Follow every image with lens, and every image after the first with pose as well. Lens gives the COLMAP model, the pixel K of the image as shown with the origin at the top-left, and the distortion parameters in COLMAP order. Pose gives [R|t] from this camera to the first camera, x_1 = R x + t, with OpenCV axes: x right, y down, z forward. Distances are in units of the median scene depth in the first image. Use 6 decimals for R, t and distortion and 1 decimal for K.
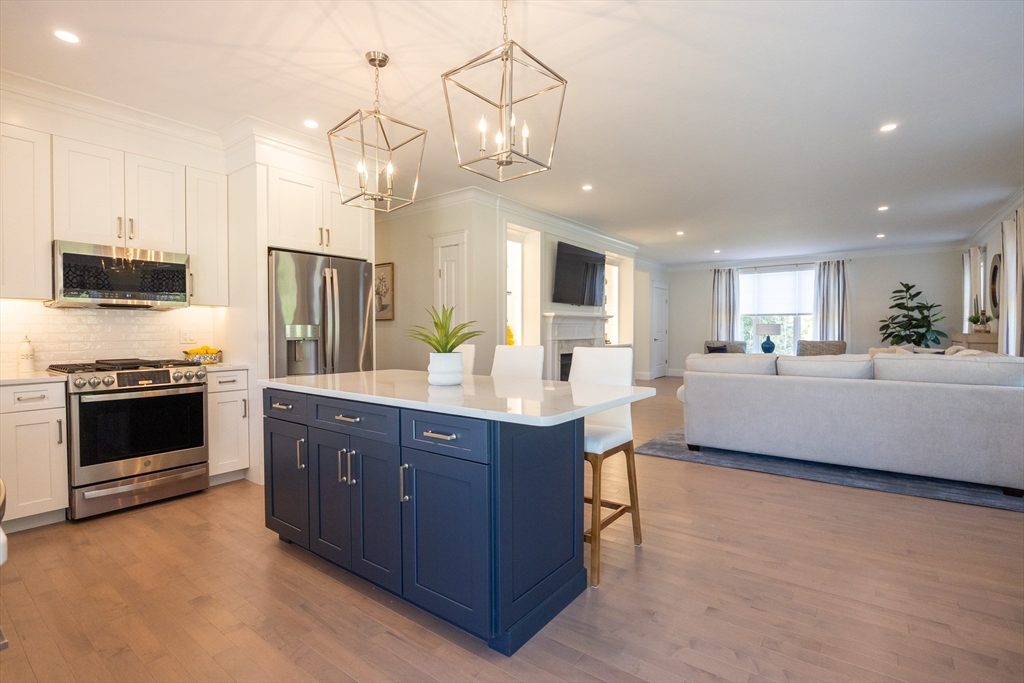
lens RADIAL K [[484.6, 0, 511.0], [0, 484.6, 337.1], [0, 0, 1]] dist [-0.004386, -0.001257]
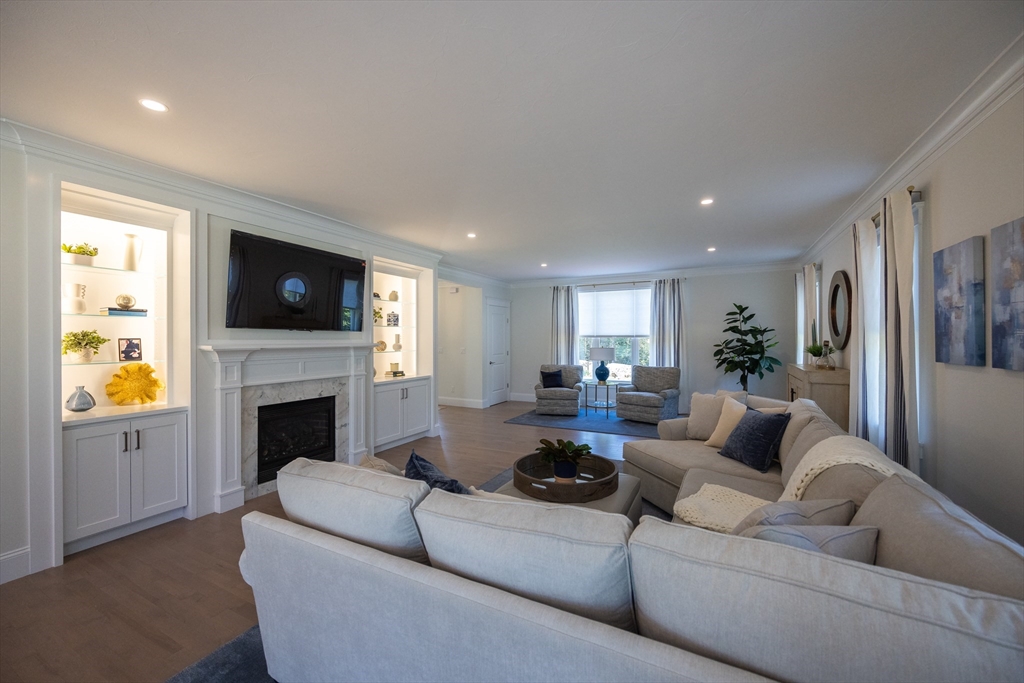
lens RADIAL K [[406.3, 0, 511.2], [0, 406.3, 338.4], [0, 0, 1]] dist [0.002618, 0.000259]
pose [[0.985943, 0.001392, 0.167079, 0.261723], [0.001324, 0.999869, -0.016141, -0.035660], [-0.167079, 0.016136, 0.985811, 0.312160]]
